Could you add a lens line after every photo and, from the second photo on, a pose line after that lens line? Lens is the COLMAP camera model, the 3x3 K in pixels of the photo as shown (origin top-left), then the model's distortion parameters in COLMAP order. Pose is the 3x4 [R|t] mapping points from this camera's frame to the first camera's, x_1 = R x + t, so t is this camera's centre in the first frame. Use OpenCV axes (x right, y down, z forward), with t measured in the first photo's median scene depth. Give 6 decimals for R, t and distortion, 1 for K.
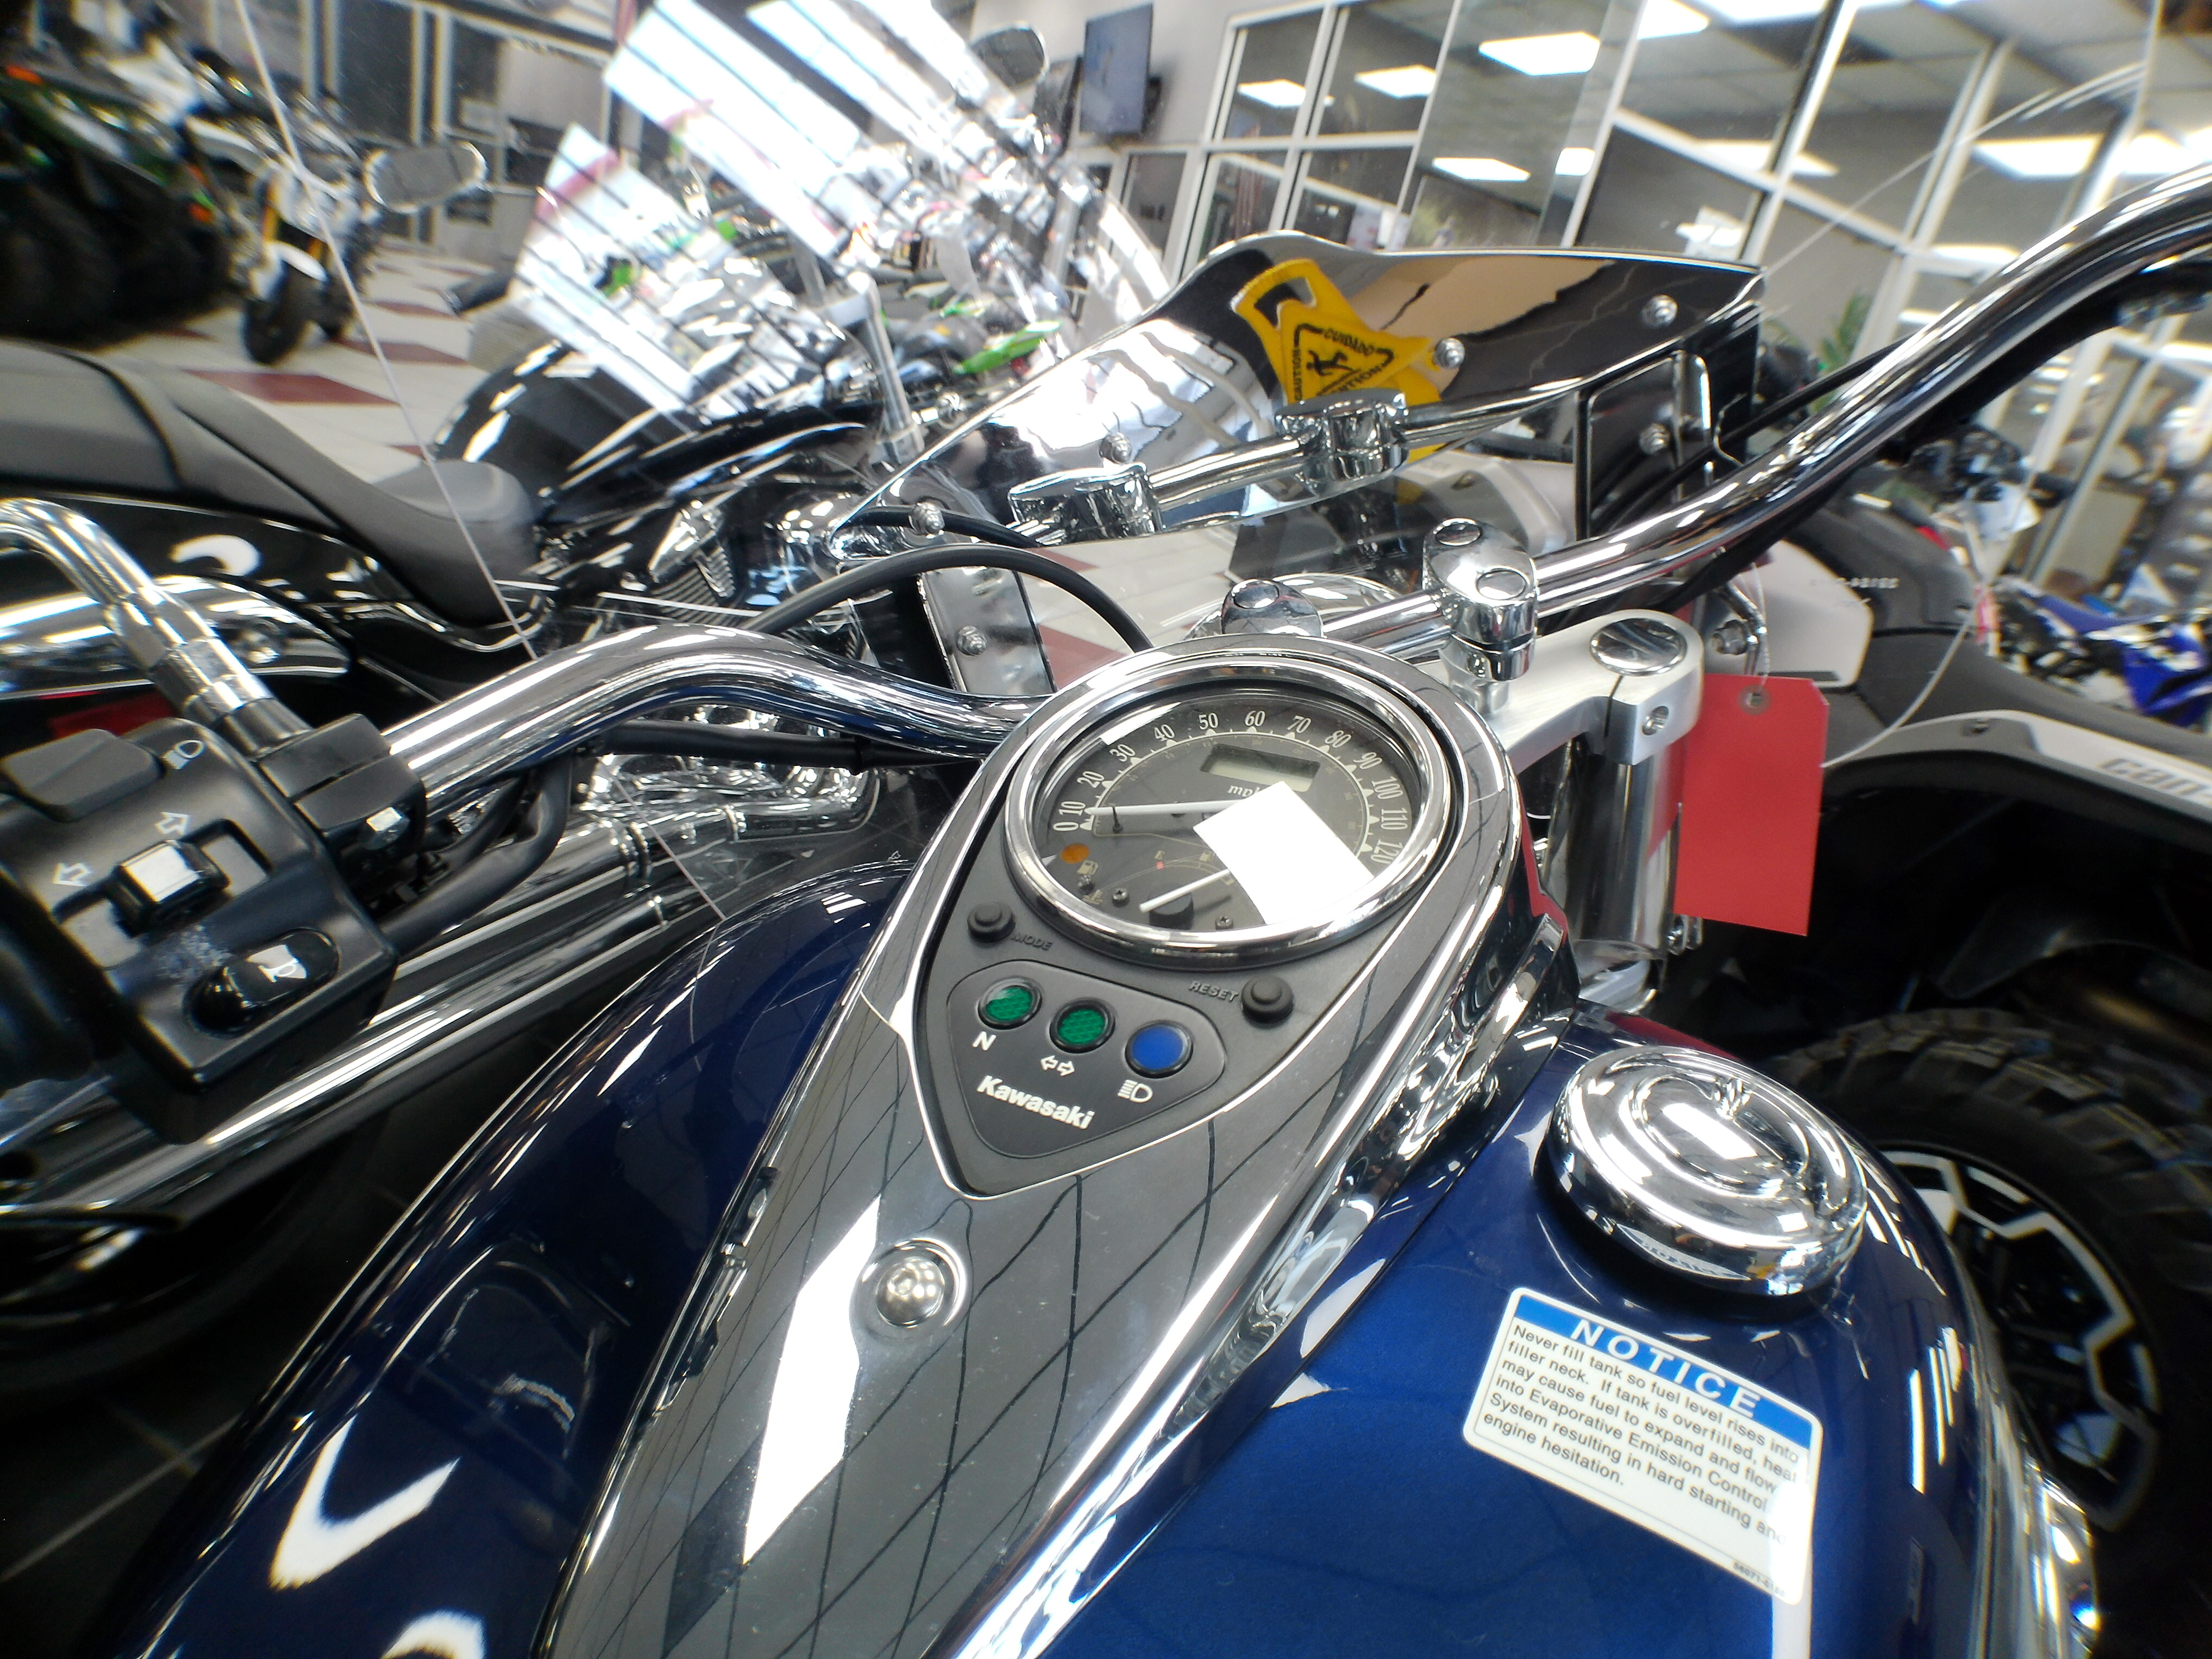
lens RADIAL K [[1207.7, 0, 1105.1], [0, 1207.7, 823.8], [0, 0, 1]] dist [-0.076449, 0.037298]
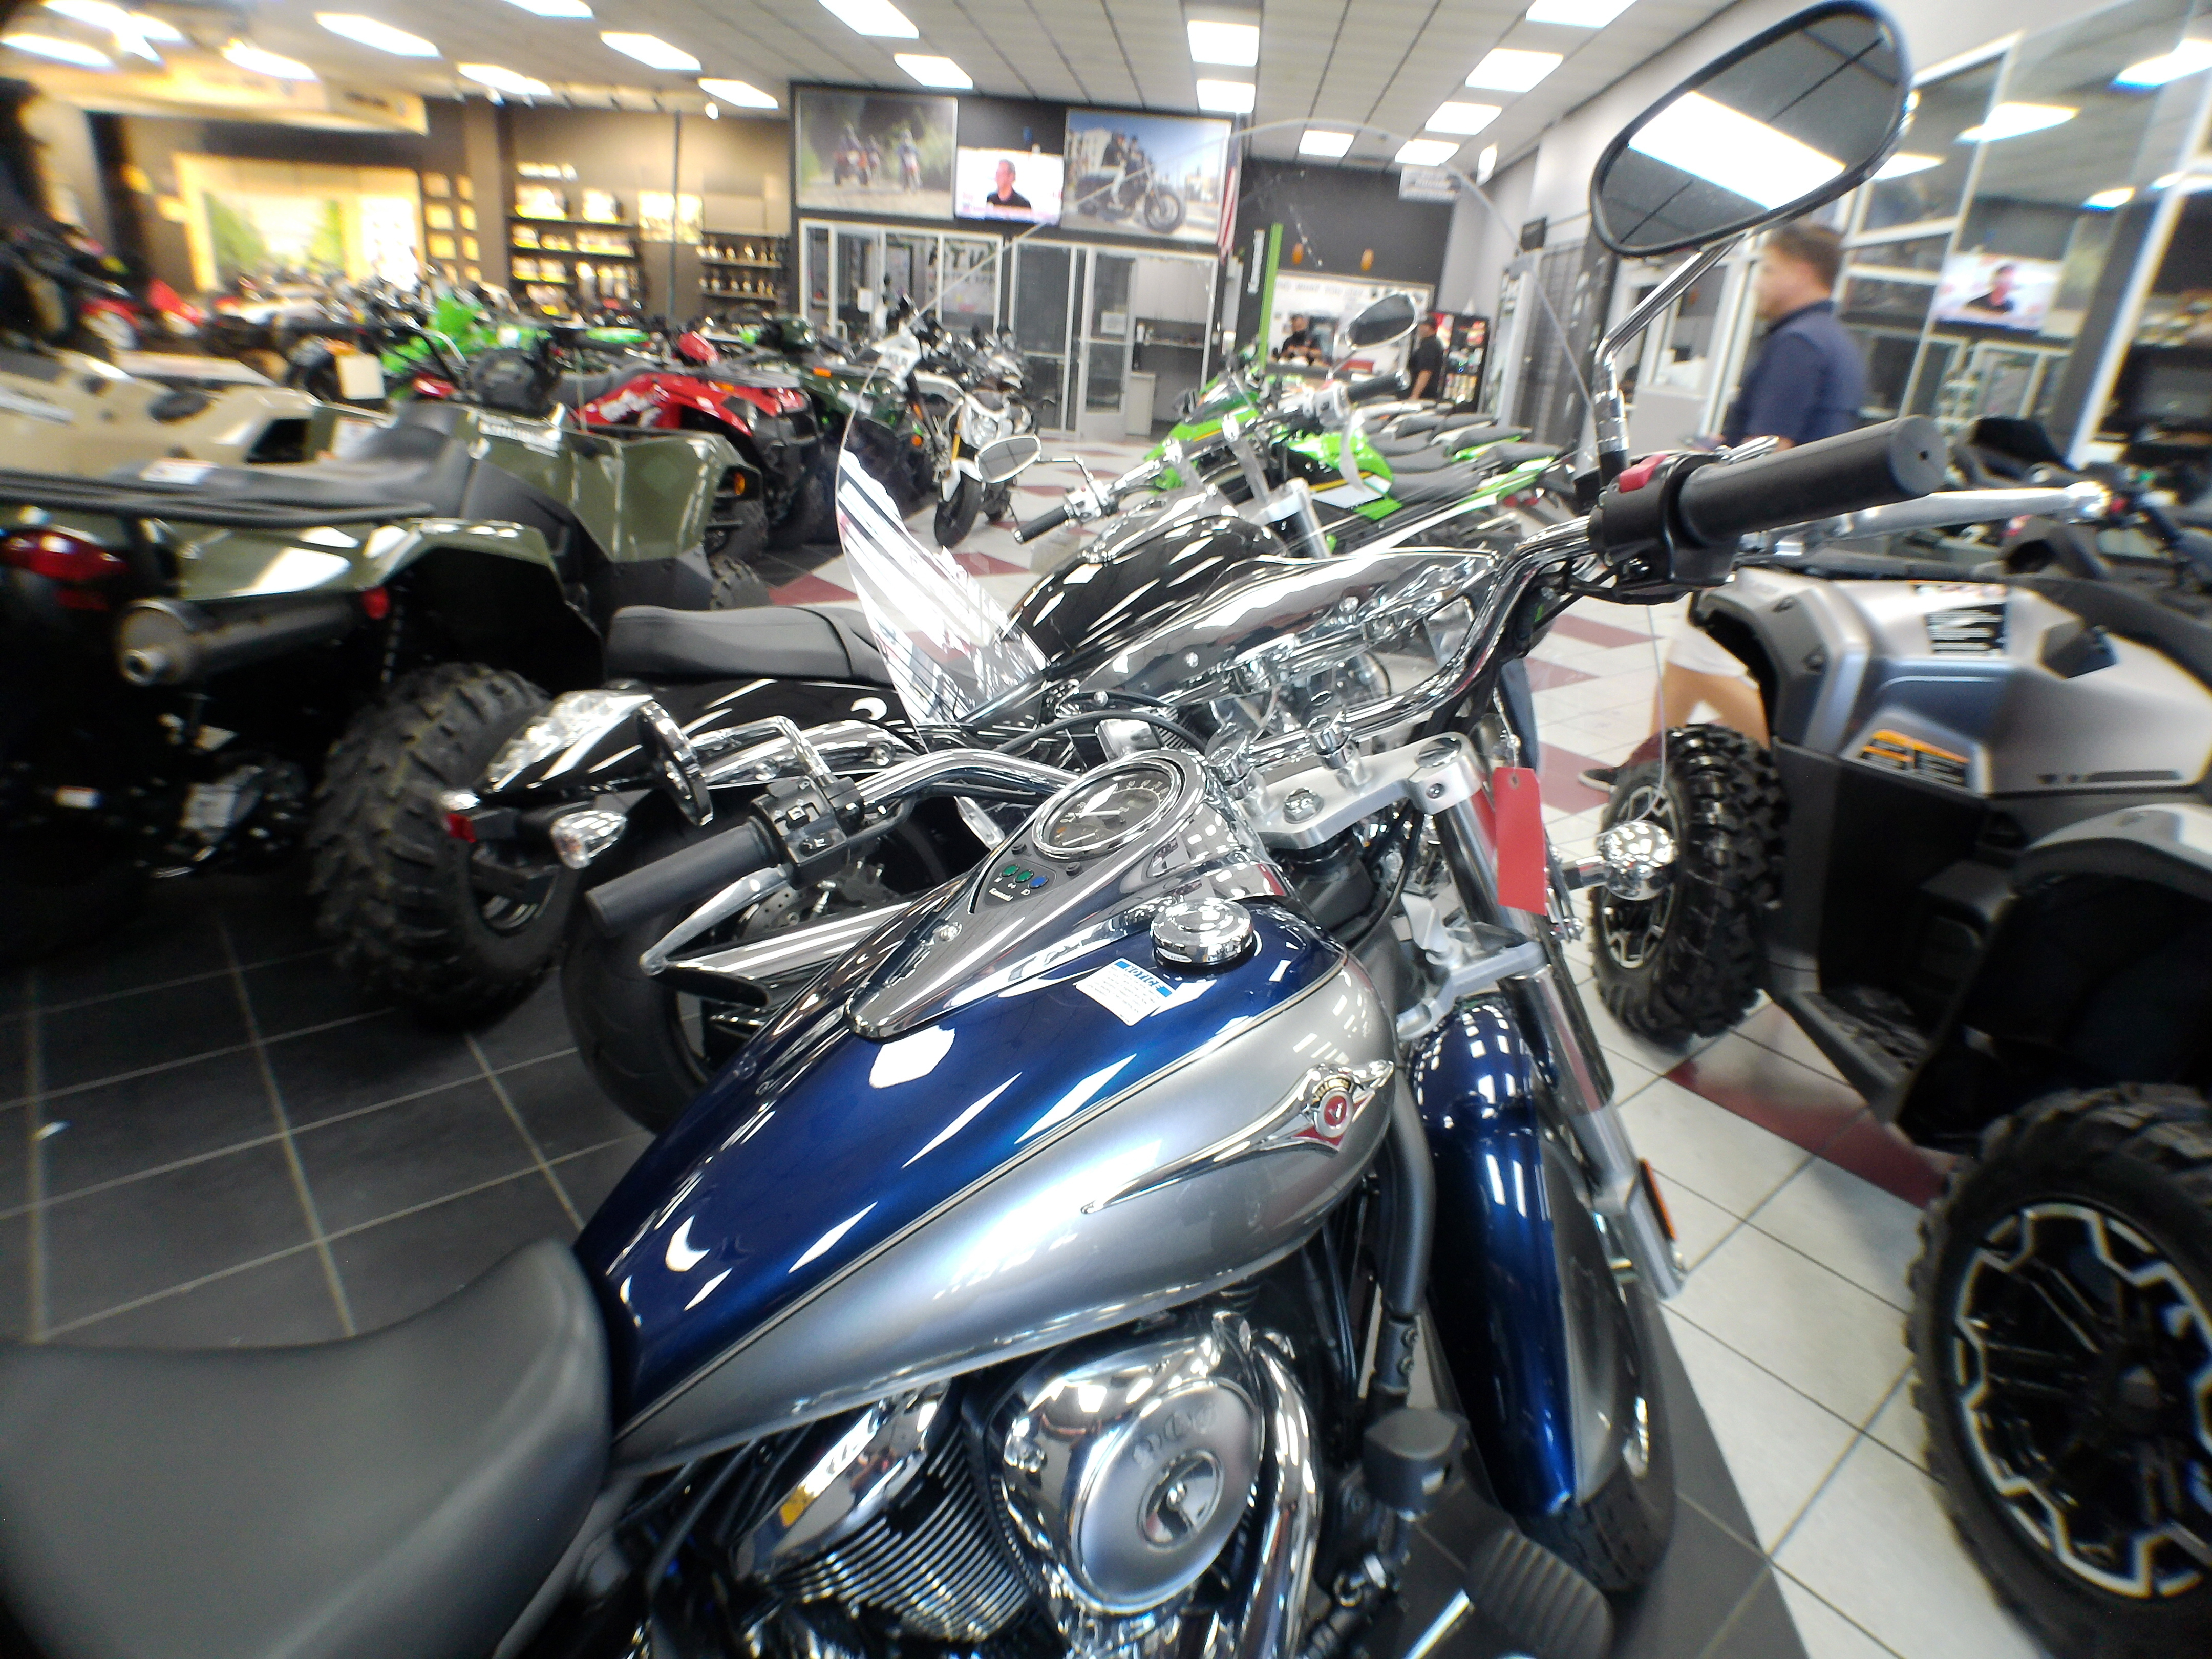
lens RADIAL K [[1202.1, 0, 1102.9], [0, 1202.1, 840.8], [0, 0, 1]] dist [-0.030097, -0.002146]
pose [[0.880349, 0.024519, -0.473693, 0.113472], [-0.060095, 0.996381, -0.060113, 0.017461], [0.470505, 0.081387, 0.878636, -0.115840]]
